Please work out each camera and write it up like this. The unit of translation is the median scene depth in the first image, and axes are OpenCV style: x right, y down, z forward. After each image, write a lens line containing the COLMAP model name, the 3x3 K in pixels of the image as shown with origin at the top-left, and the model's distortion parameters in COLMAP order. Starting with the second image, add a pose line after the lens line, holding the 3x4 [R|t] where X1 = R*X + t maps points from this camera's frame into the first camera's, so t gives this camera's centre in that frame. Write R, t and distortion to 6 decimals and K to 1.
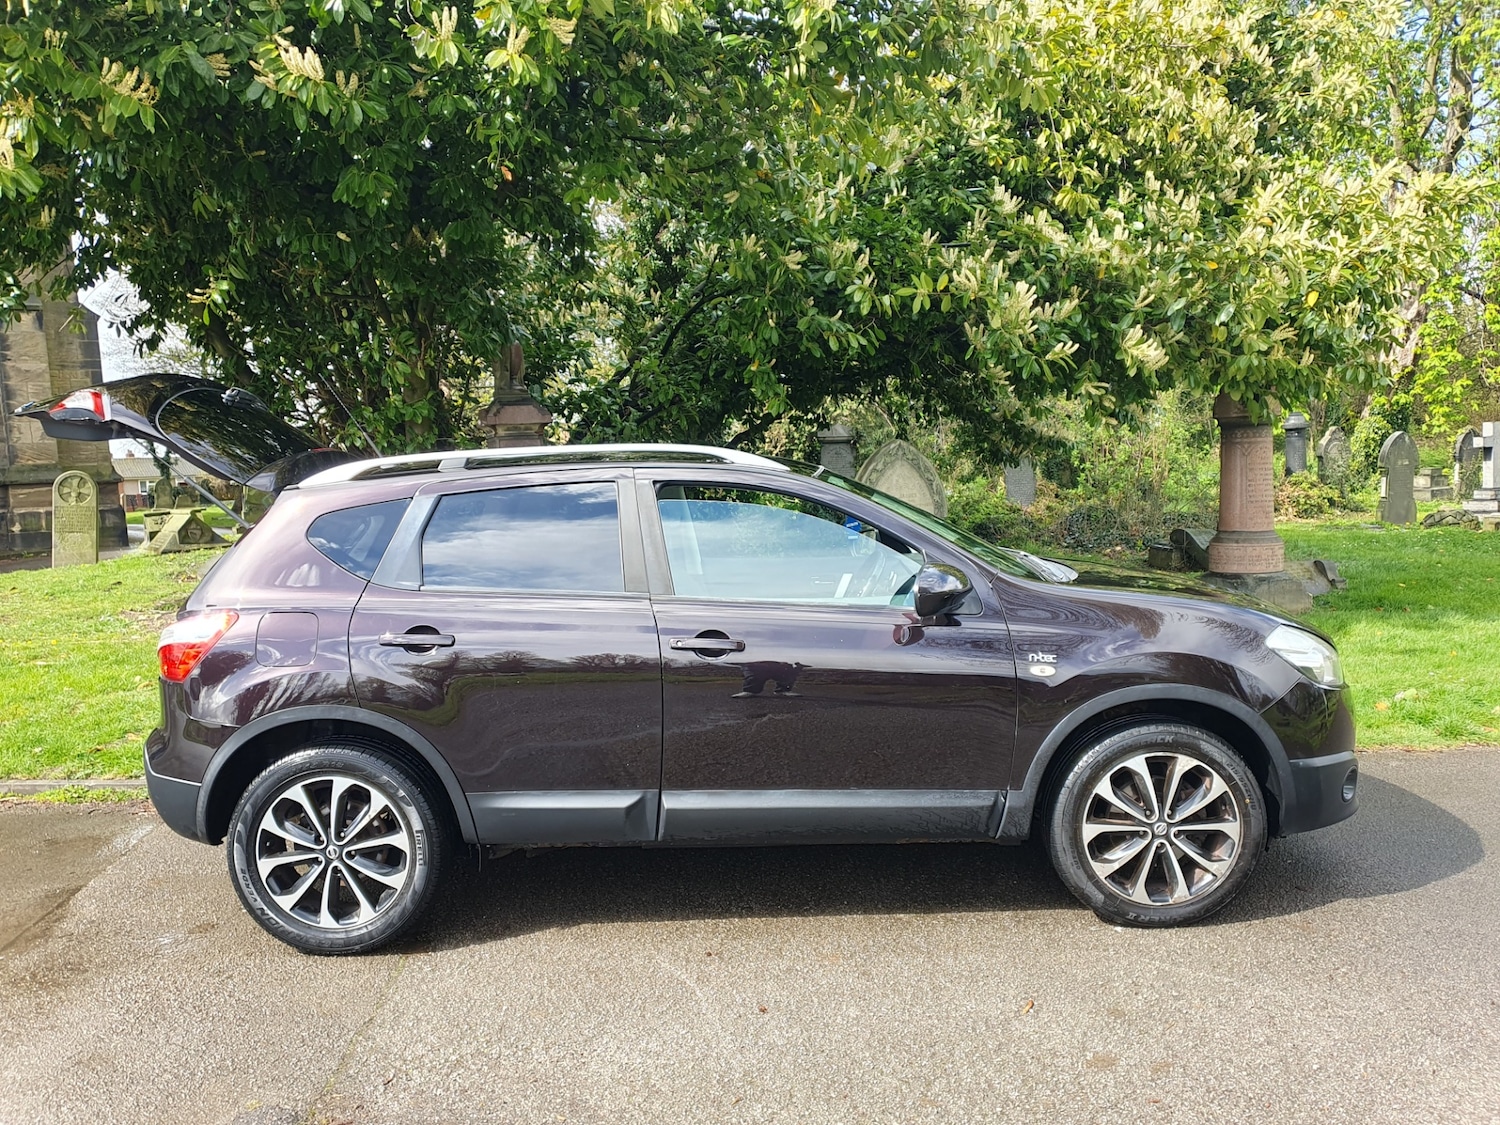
lens RADIAL K [[1181.1, 0, 753.9], [0, 1181.1, 580.6], [0, 0, 1]] dist [0.034810, -0.030679]
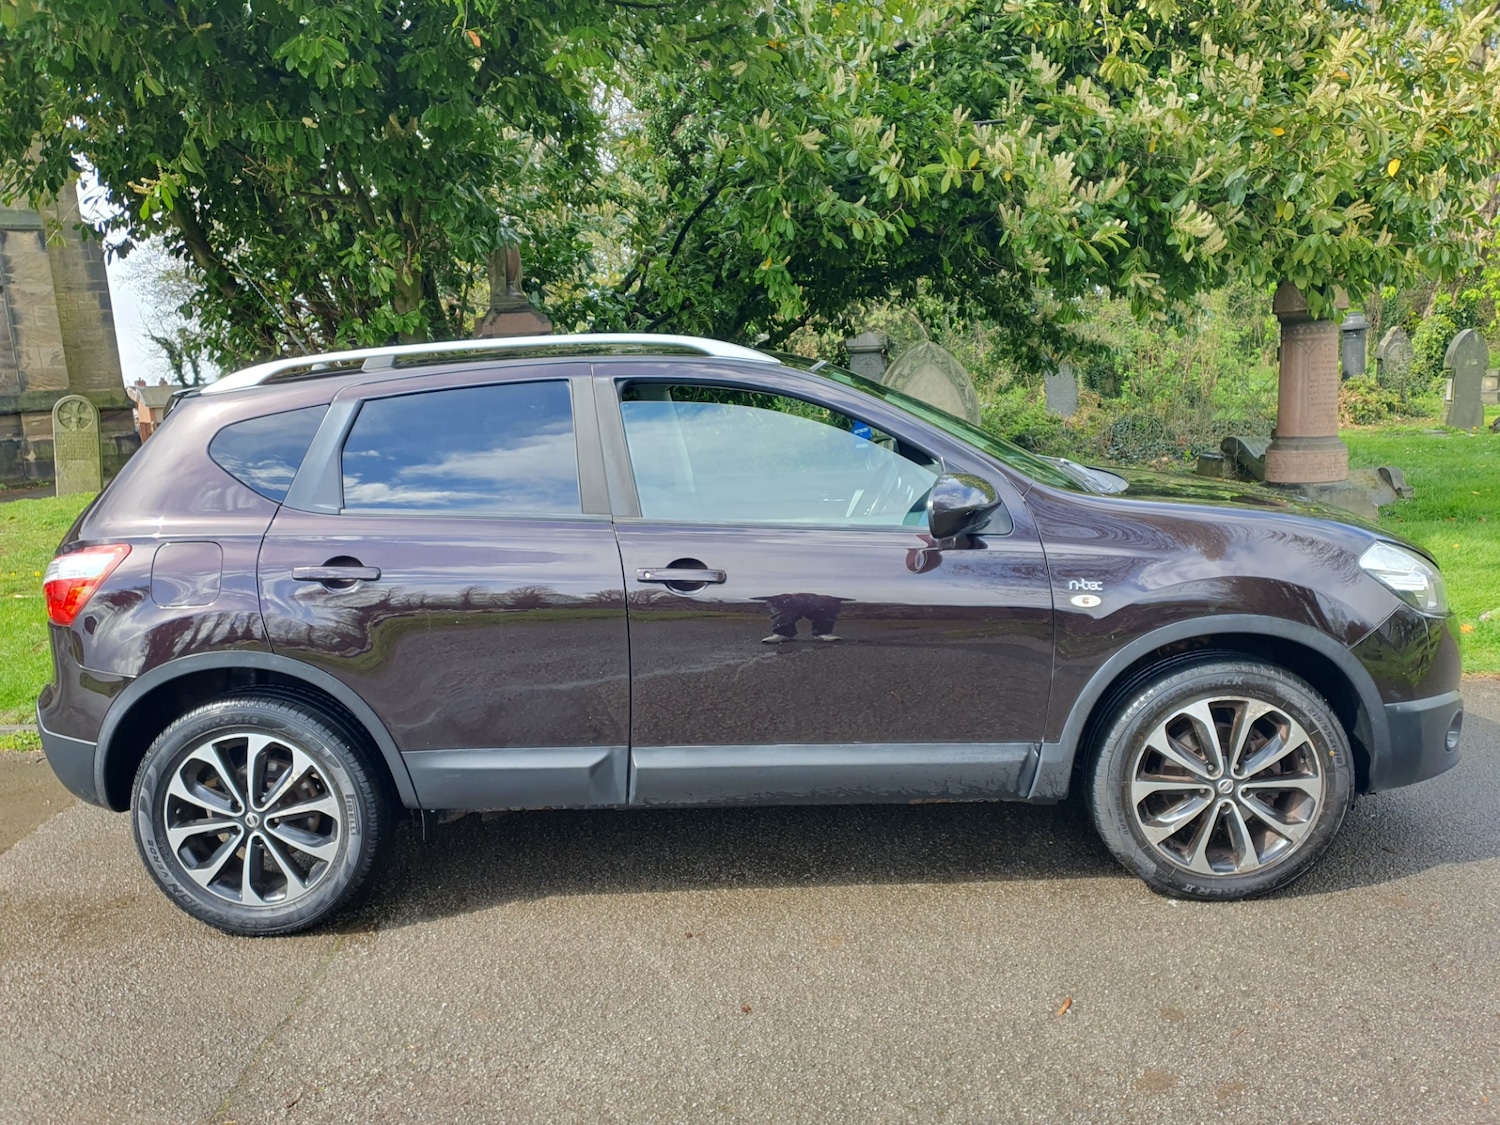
lens RADIAL K [[1181.1, 0, 759.6], [0, 1181.1, 583.0], [0, 0, 1]] dist [0.034810, -0.030679]
pose [[0.999514, -0.013178, -0.028265, 0.037502], [0.015125, 0.997444, 0.069830, 0.002717], [0.027273, -0.070224, 0.997158, 0.156198]]
